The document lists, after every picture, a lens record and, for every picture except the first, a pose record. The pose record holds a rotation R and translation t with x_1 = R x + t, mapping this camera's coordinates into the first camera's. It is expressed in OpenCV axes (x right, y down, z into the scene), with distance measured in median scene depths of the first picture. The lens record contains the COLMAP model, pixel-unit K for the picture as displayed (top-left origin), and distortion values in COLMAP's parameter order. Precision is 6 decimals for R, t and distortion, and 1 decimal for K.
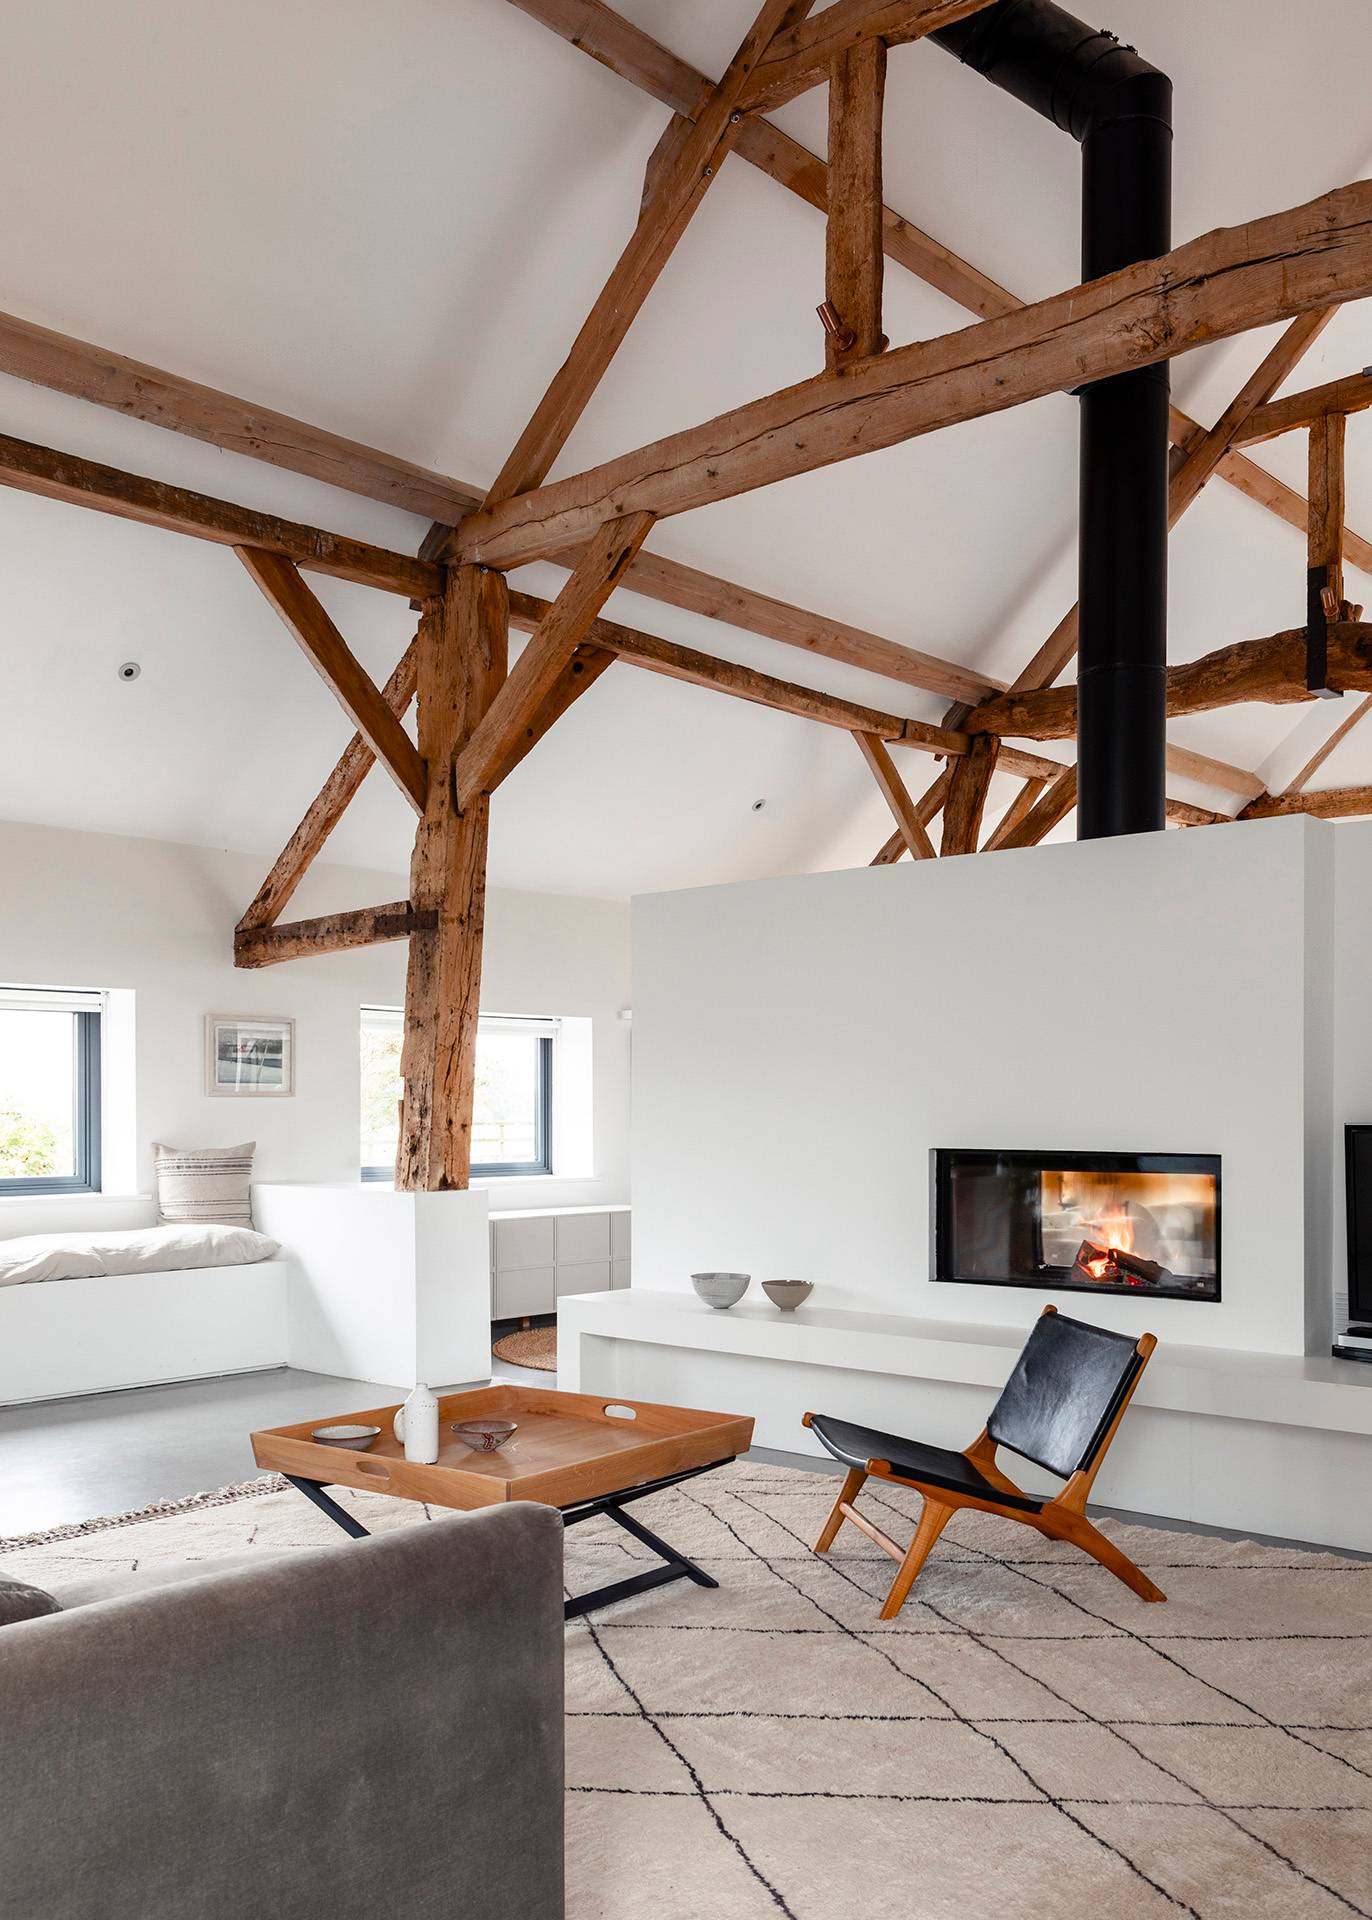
lens RADIAL K [[1602.1, 0, 679.6], [0, 1602.1, 1127.7], [0, 0, 1]] dist [-0.005728, 0.001391]
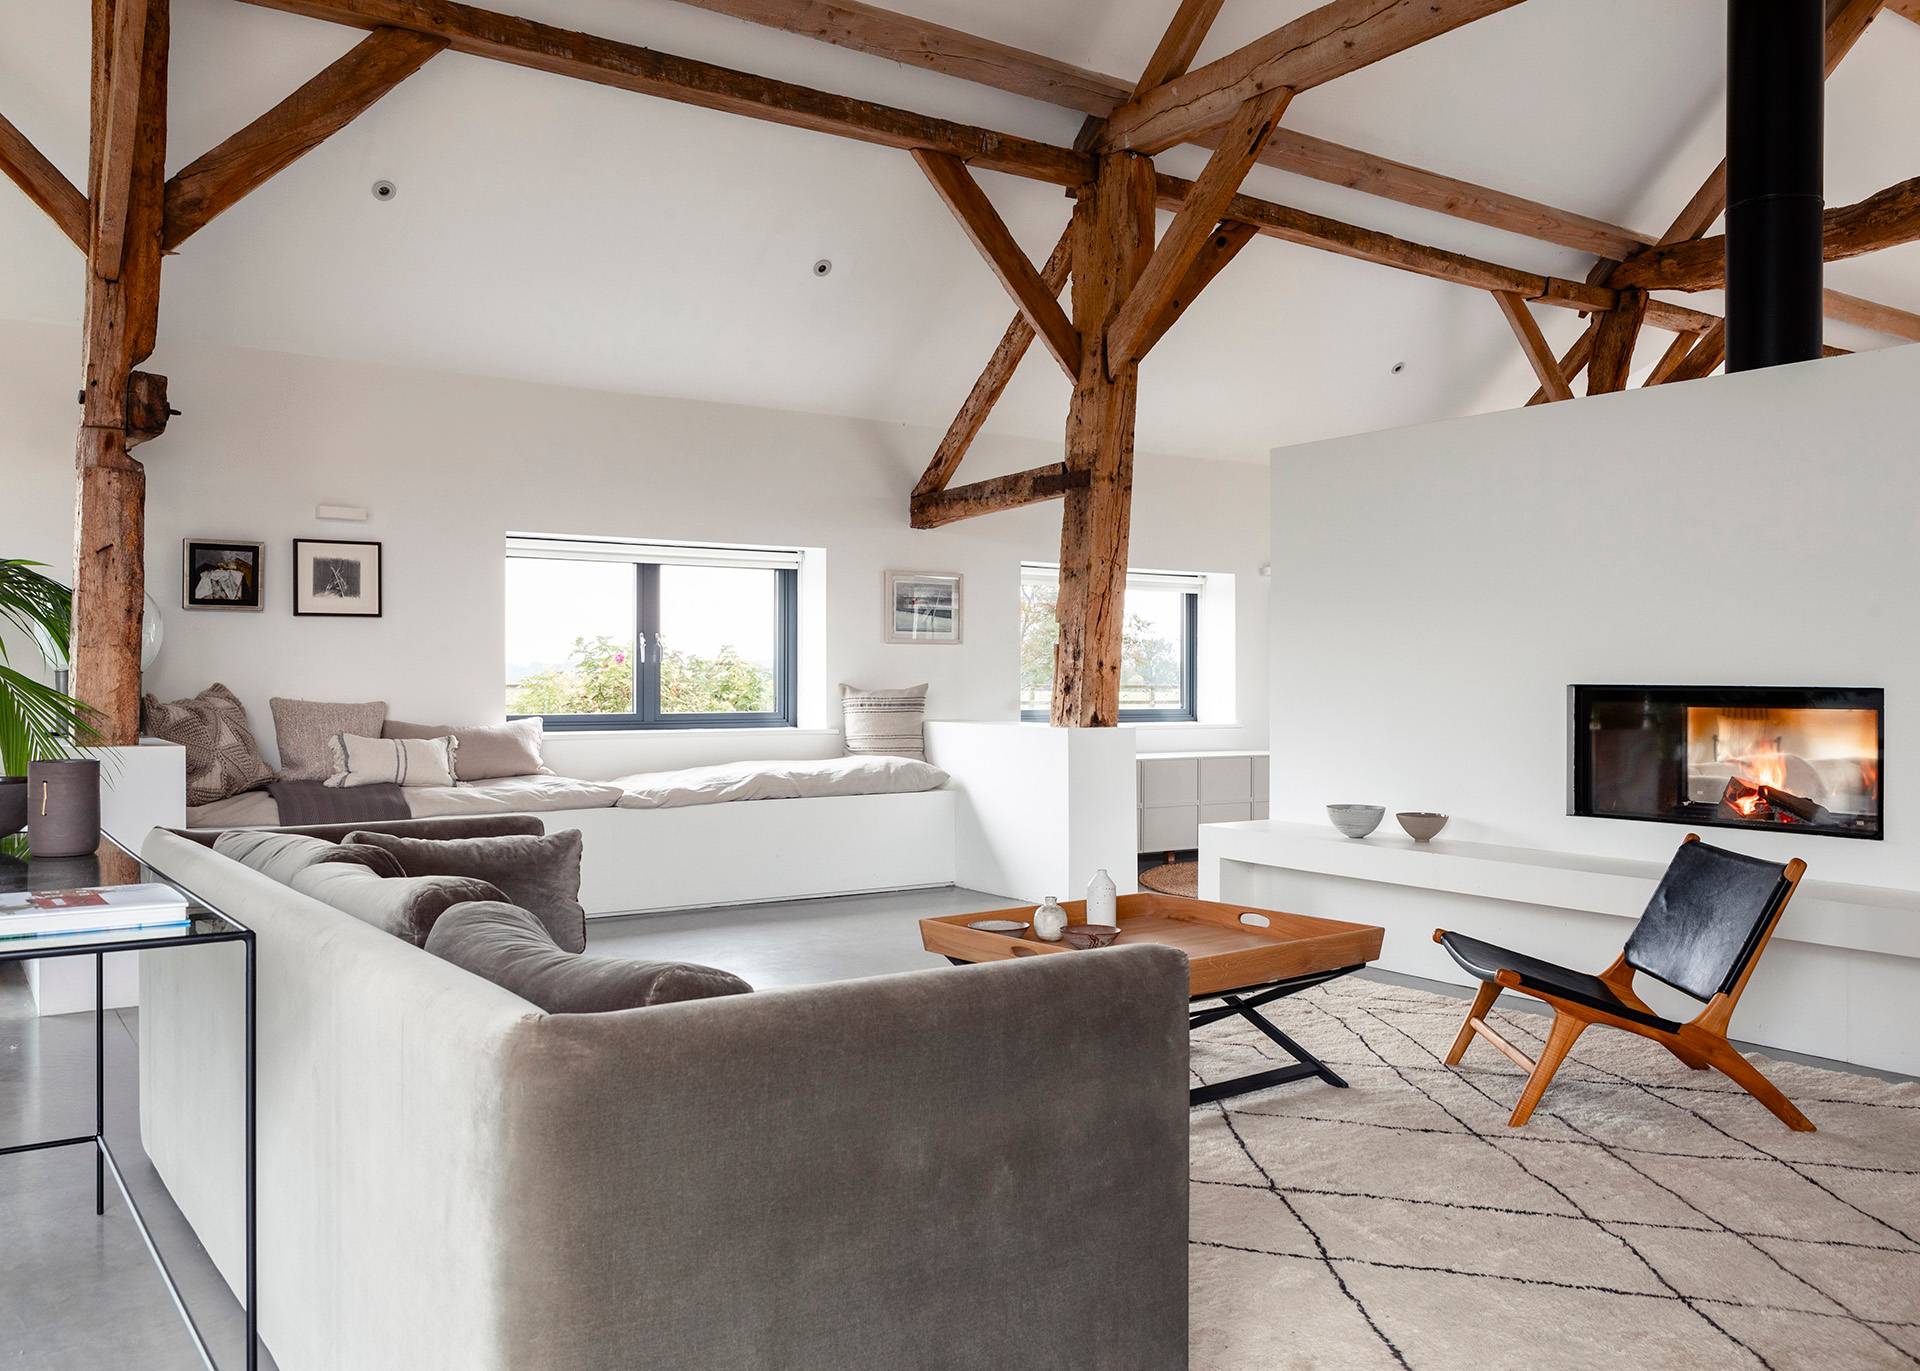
lens RADIAL K [[1494.4, 0, 967.0], [0, 1494.4, 681.5], [0, 0, 1]] dist [-0.012613, 0.001194]
pose [[0.972621, 0.003011, -0.232379, 0.004411], [-0.004758, 0.999964, -0.006958, 0.016118], [0.232350, 0.007873, 0.972600, -0.008344]]
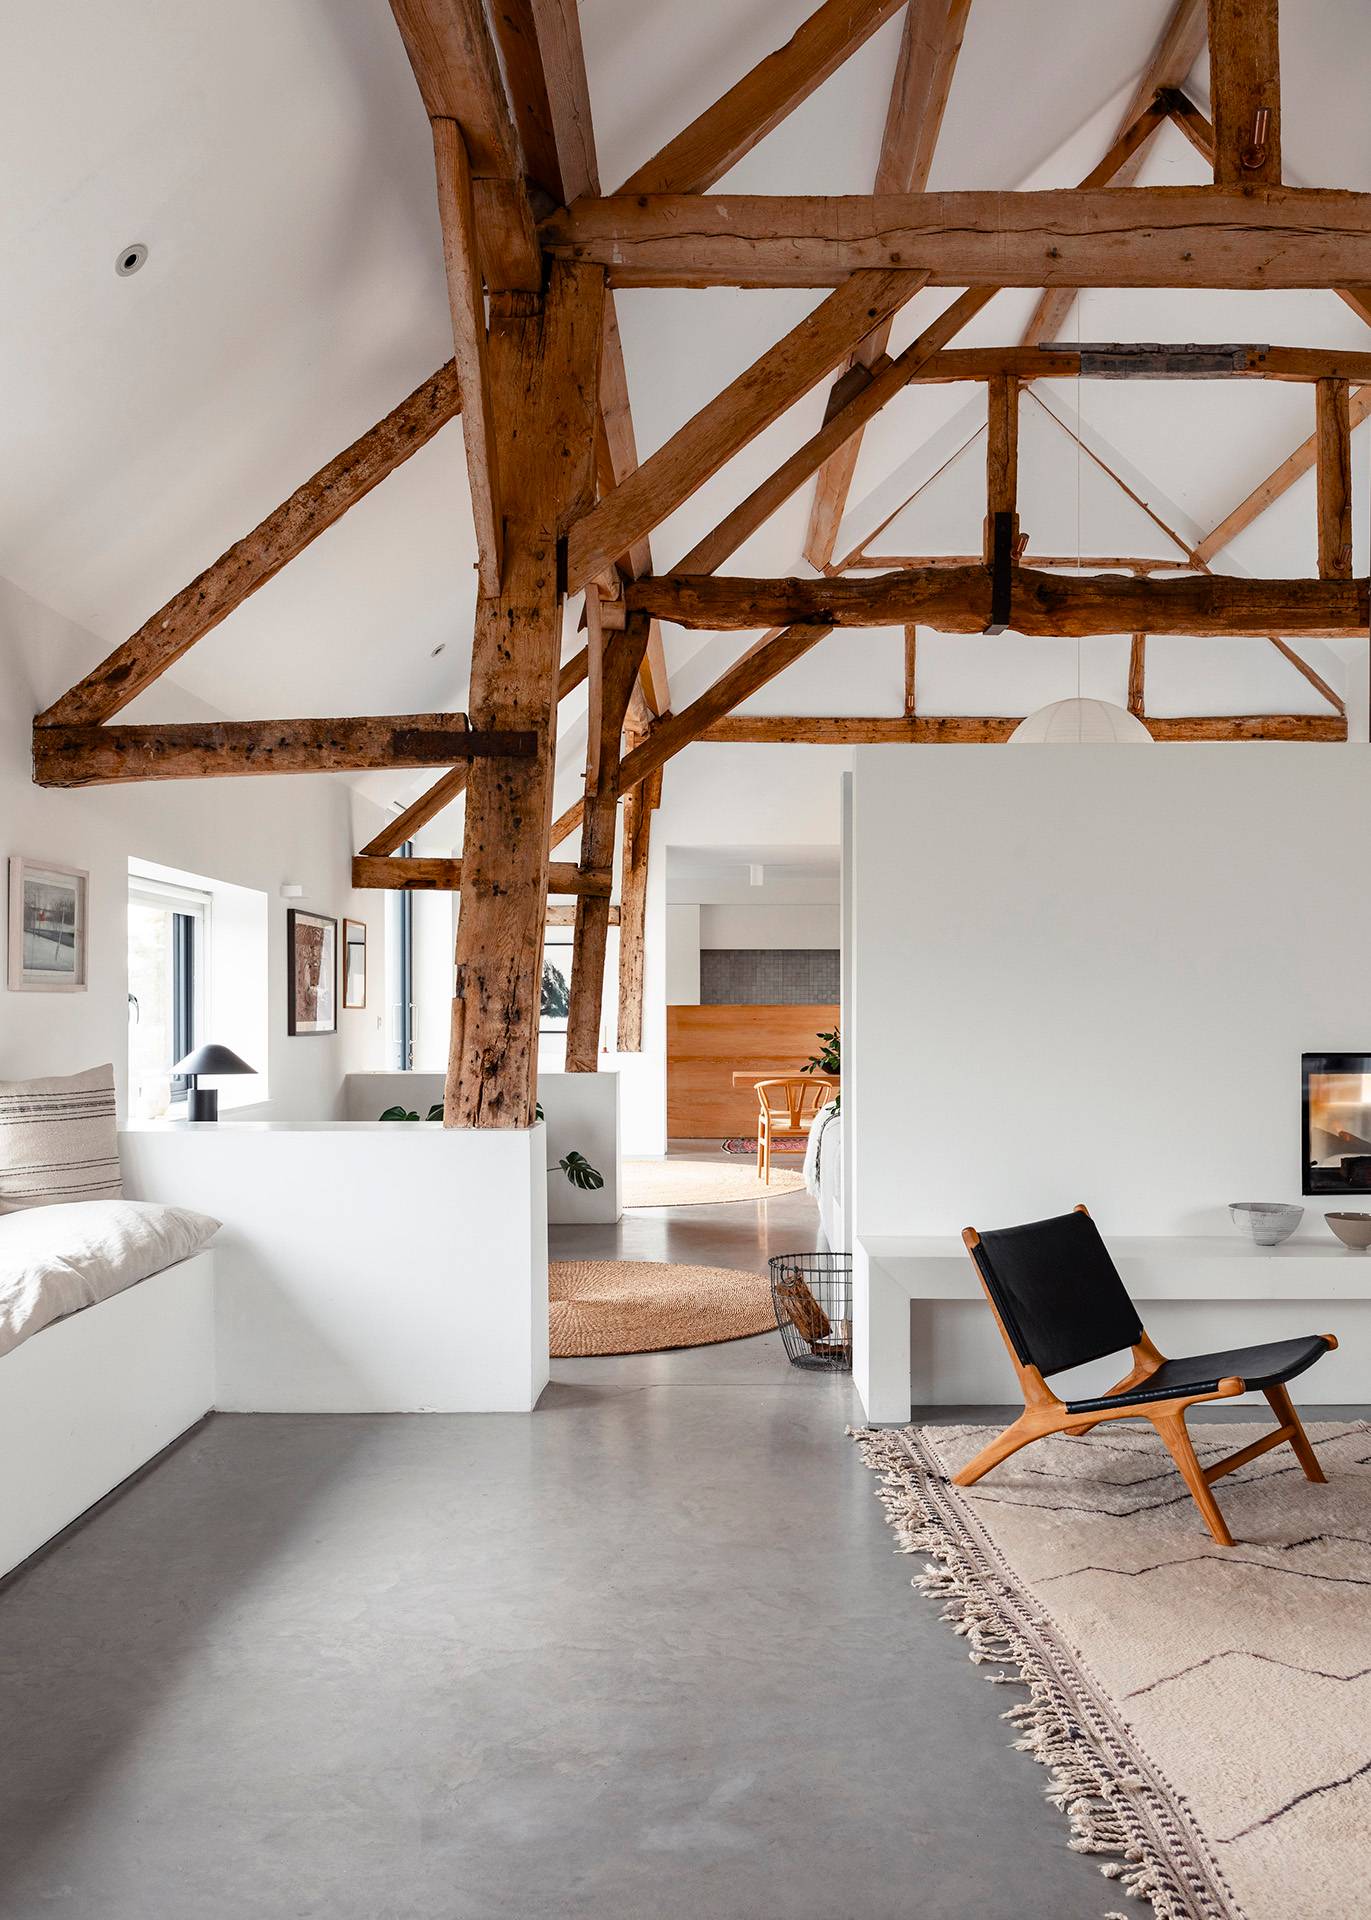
lens RADIAL K [[1533.4, 0, 705.8], [0, 1533.4, 1012.8], [0, 0, 1]] dist [-0.003408, 0.000044]
pose [[0.748779, -0.001269, 0.662818, -0.545530], [0.008329, 0.999937, -0.007495, -0.005206], [-0.662767, 0.011132, 0.748743, 0.439763]]
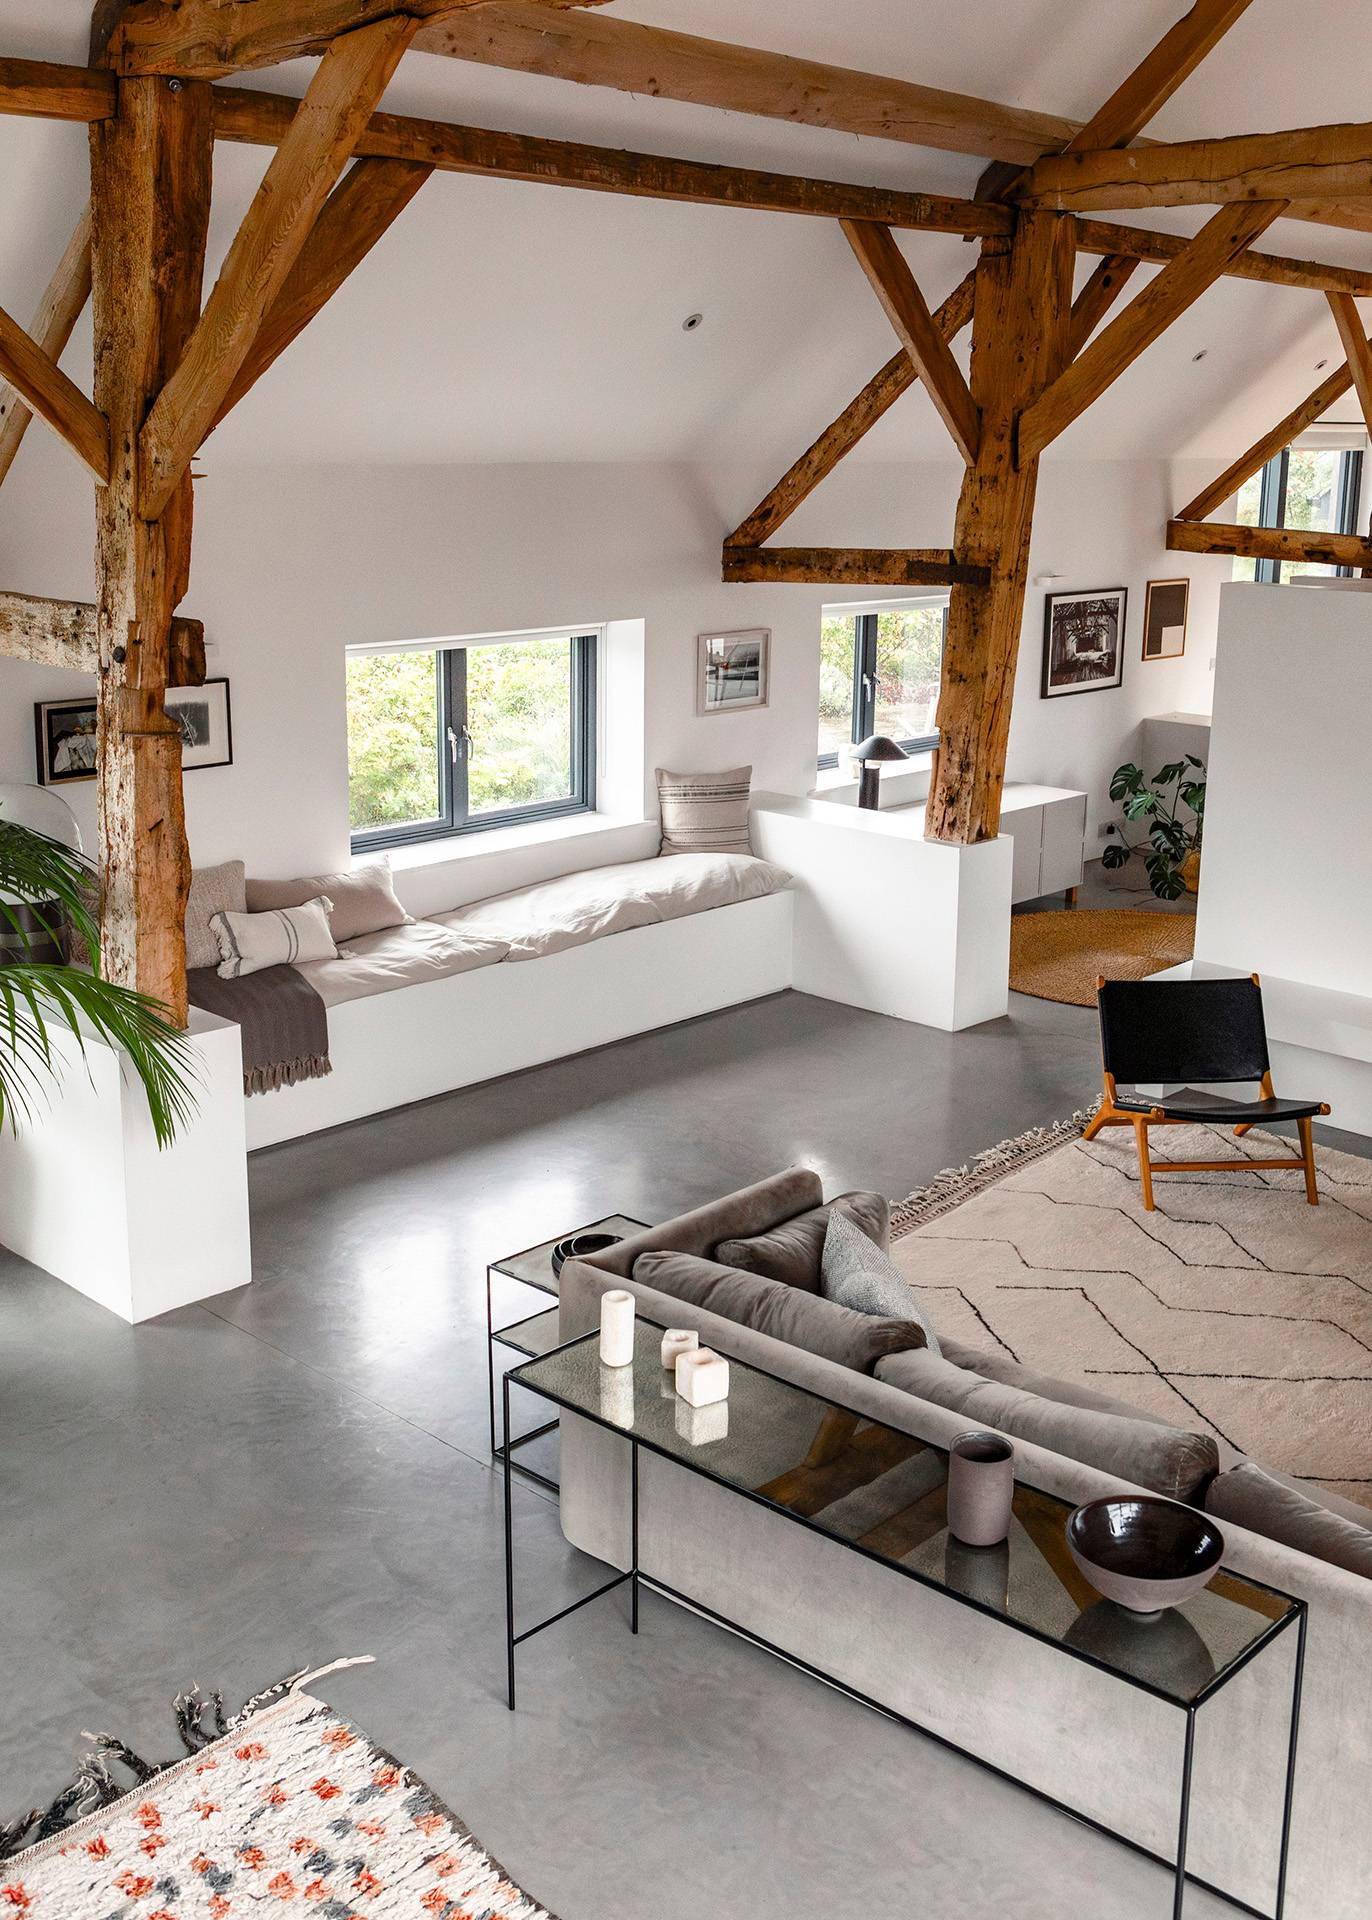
lens RADIAL K [[1881.0, 0, 686.2], [0, 1881.0, 858.8], [0, 0, 1]] dist [-0.006215, -0.001072]
pose [[0.999397, 0.019326, -0.028856, -0.301938], [-0.012980, 0.978511, 0.205788, -0.196404], [0.032213, -0.205289, 0.978171, -0.185551]]
